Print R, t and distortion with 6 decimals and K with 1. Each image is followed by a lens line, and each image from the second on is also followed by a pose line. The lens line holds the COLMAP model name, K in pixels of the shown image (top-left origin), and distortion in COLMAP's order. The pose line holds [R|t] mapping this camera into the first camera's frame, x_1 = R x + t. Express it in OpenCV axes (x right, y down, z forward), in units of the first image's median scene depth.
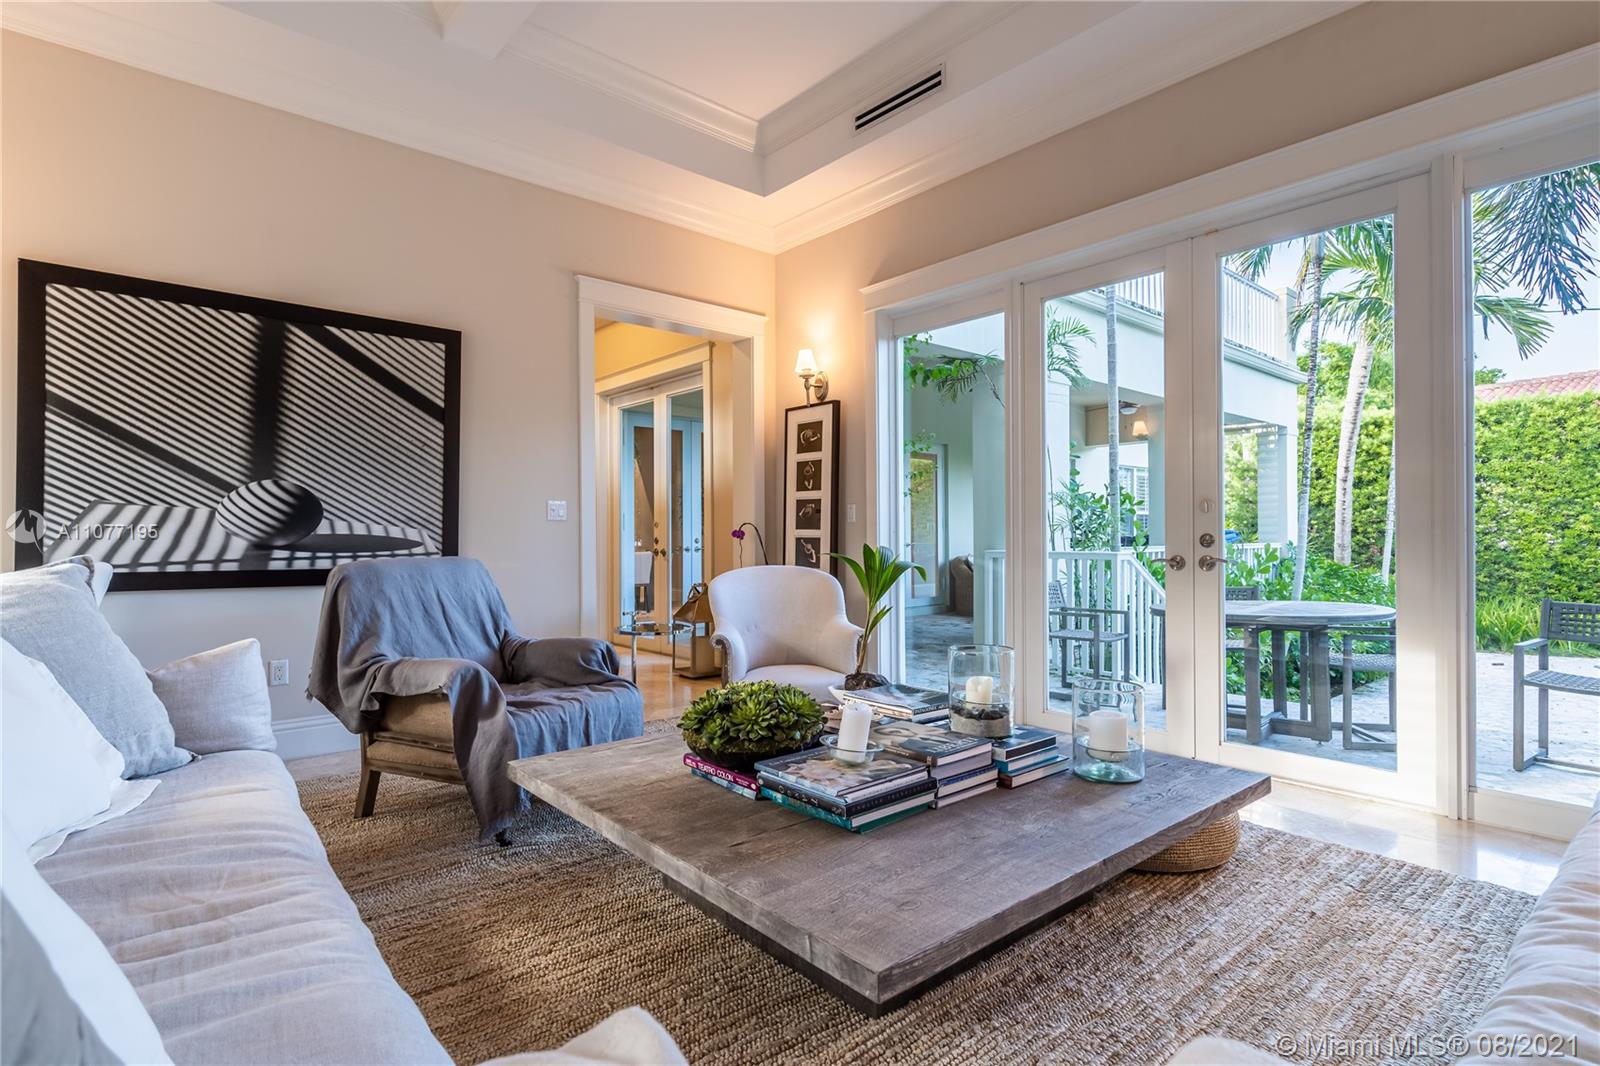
lens RADIAL K [[801.2, 0, 800.0], [0, 801.2, 533.0], [0, 0, 1]] dist [0.004822, 0.000702]
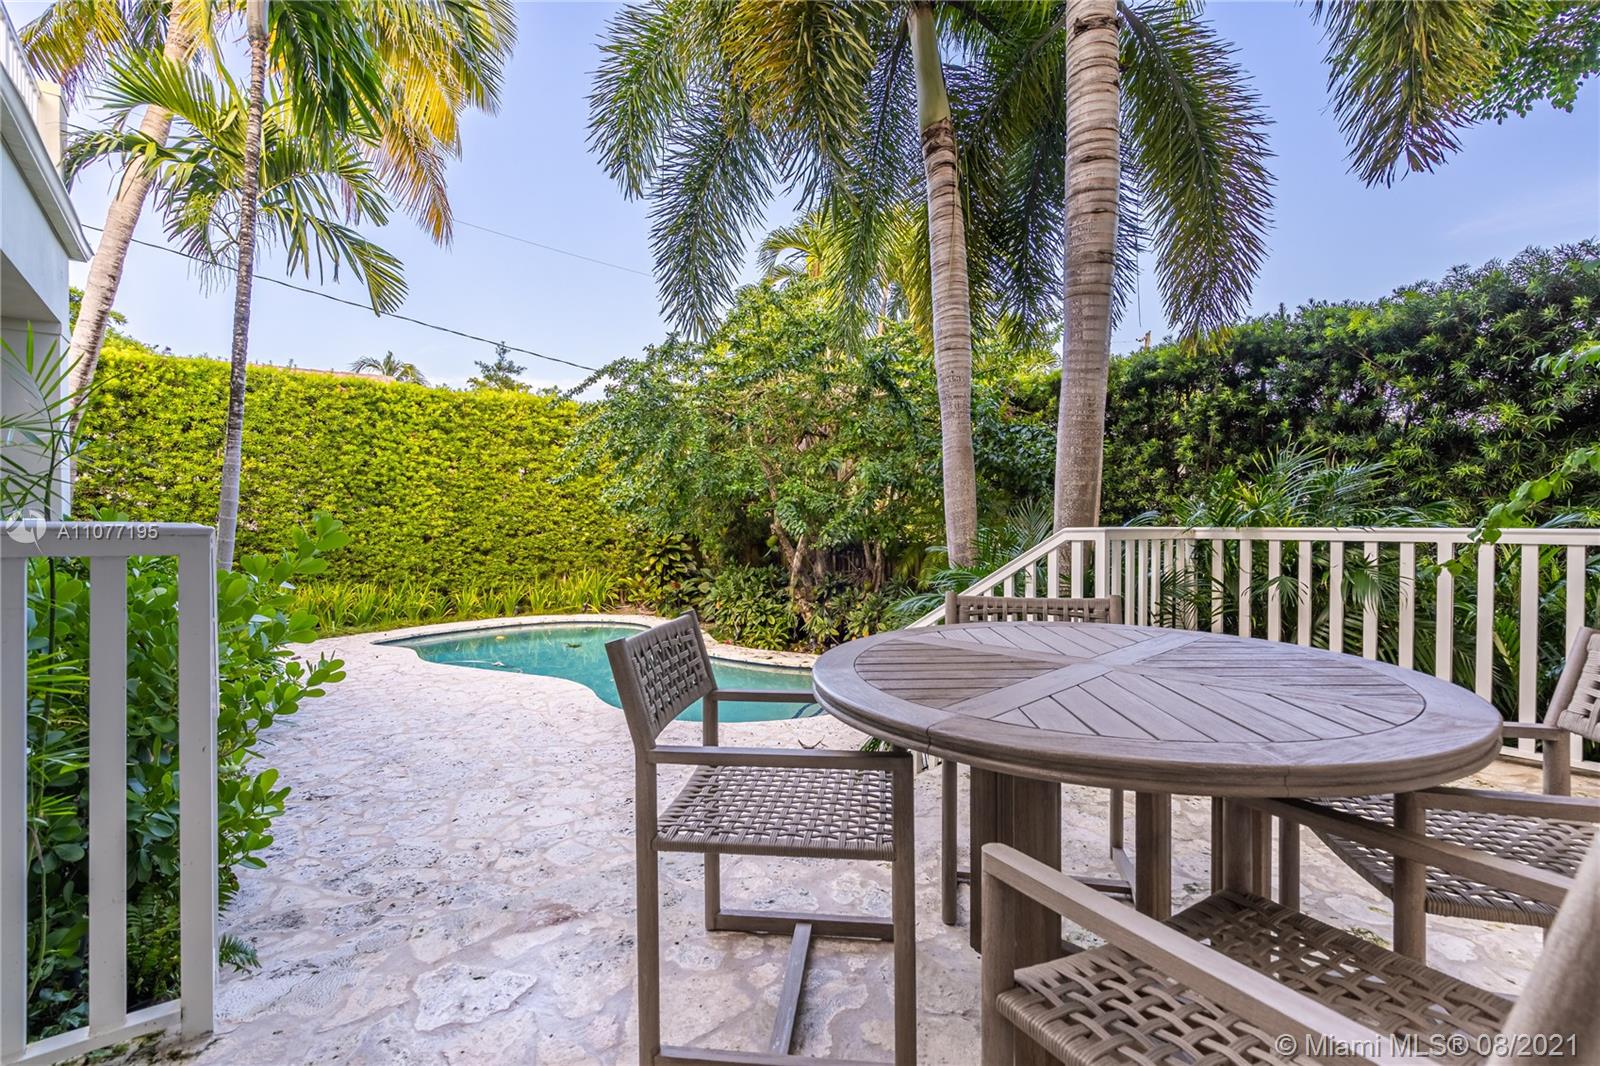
lens RADIAL K [[731.4, 0, 795.7], [0, 731.4, 536.9], [0, 0, 1]] dist [-0.003023, 0.001320]
pose [[0.048061, -0.012832, 0.998762, 0.076660], [-0.012978, 0.999825, 0.013470, 0.009553], [-0.998760, -0.013609, 0.047886, 0.360389]]
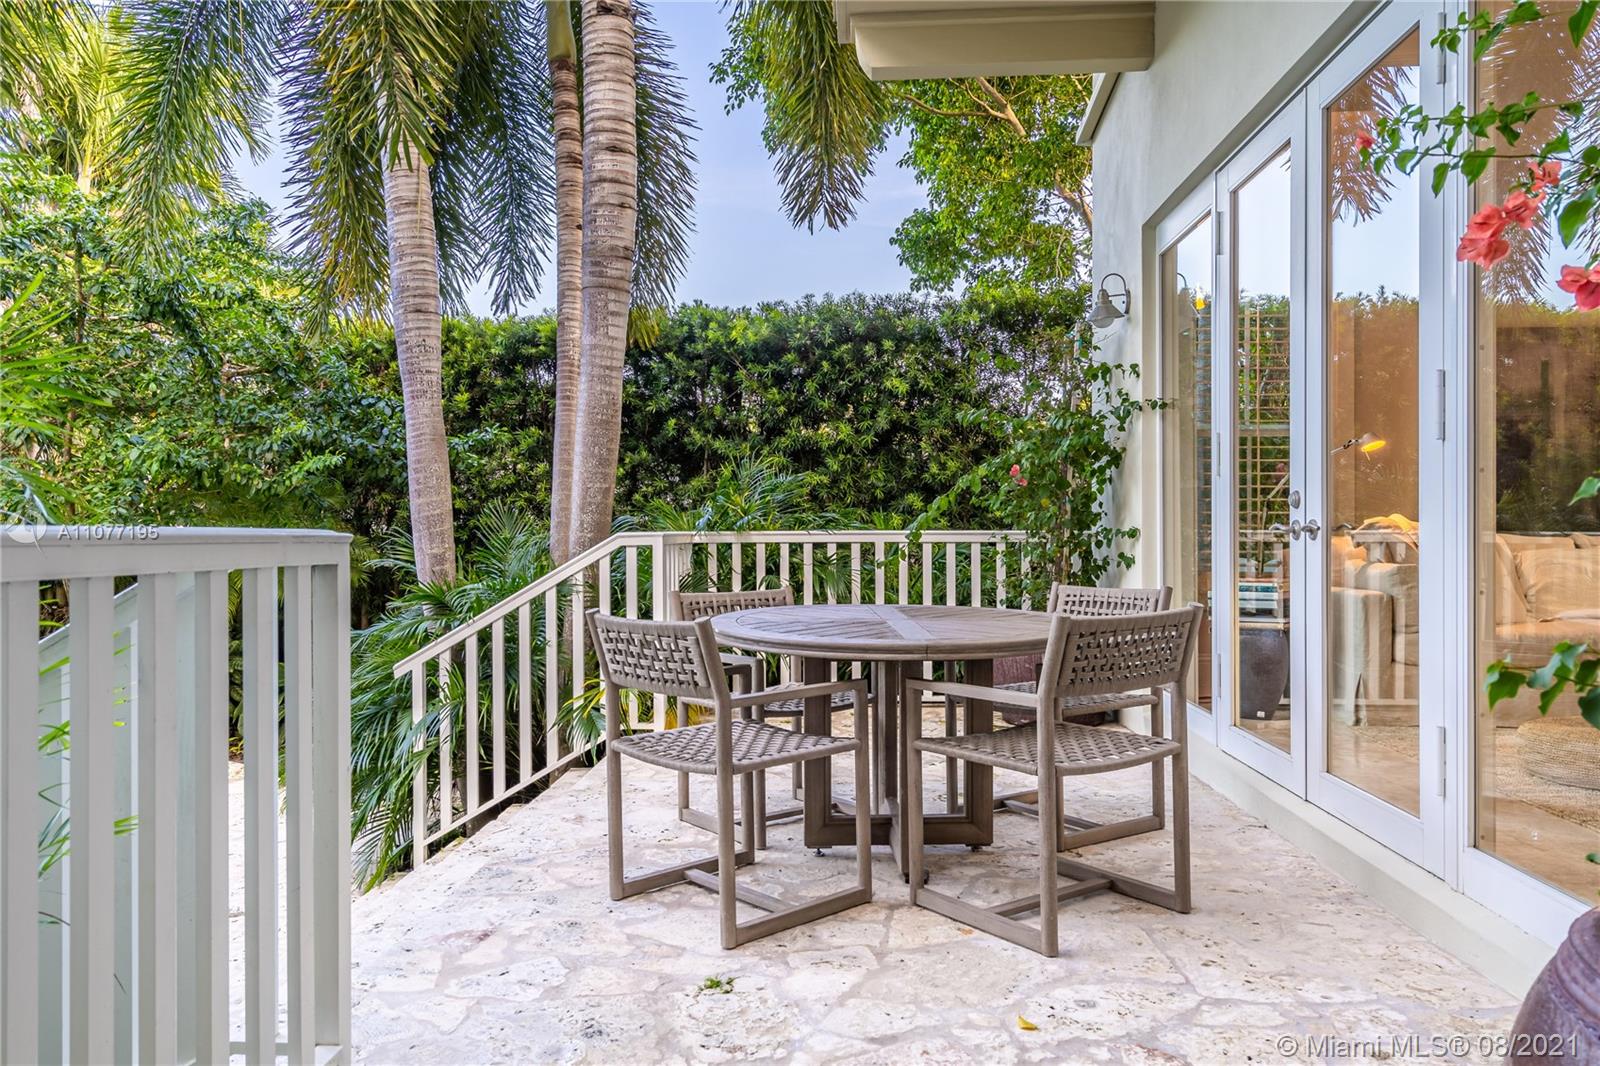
lens RADIAL K [[1117.3, 0, 800.0], [0, 1117.3, 533.0], [0, 0, 1]] dist [0.015505, 0.000791]
pose [[-0.718872, 0.005178, 0.695123, 0.027587], [-0.000133, 0.999971, -0.007587, 0.011648], [-0.695143, -0.005547, -0.718851, 0.513716]]
